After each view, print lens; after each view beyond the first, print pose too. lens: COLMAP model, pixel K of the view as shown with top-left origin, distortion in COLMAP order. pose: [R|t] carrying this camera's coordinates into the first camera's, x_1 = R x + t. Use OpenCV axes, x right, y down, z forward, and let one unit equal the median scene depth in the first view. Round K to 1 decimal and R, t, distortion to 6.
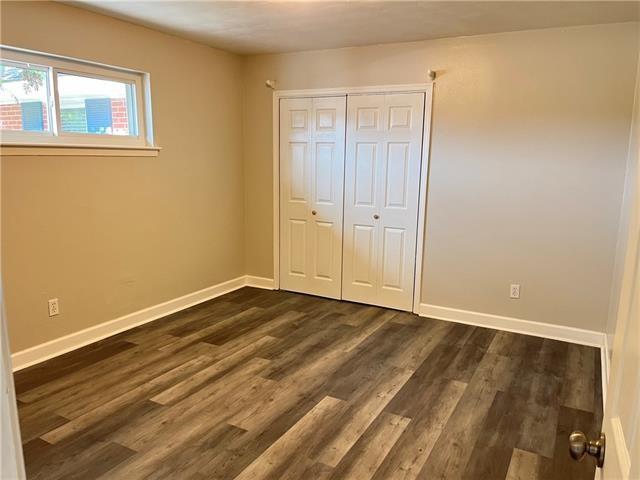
lens RADIAL K [[488.6, 0, 320.4], [0, 488.6, 241.5], [0, 0, 1]] dist [0.035312, -0.018920]
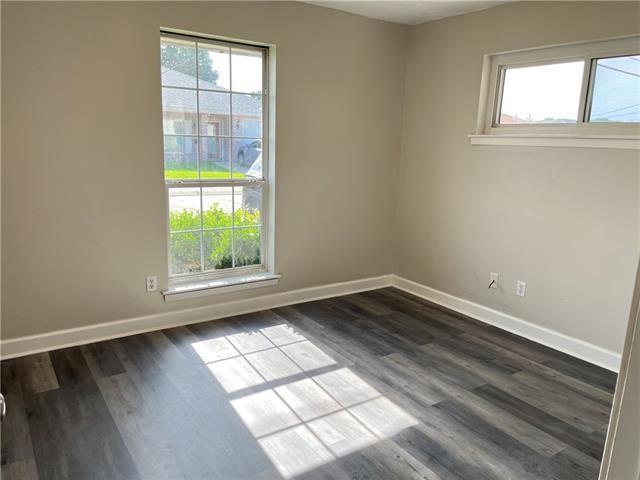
lens RADIAL K [[488.6, 0, 319.7], [0, 488.6, 240.3], [0, 0, 1]] dist [0.035312, -0.018920]
pose [[0.875584, 0.134439, -0.463982, 0.143182], [-0.112495, 0.990833, 0.074803, -0.046050], [0.469785, -0.013300, 0.882681, 0.171916]]
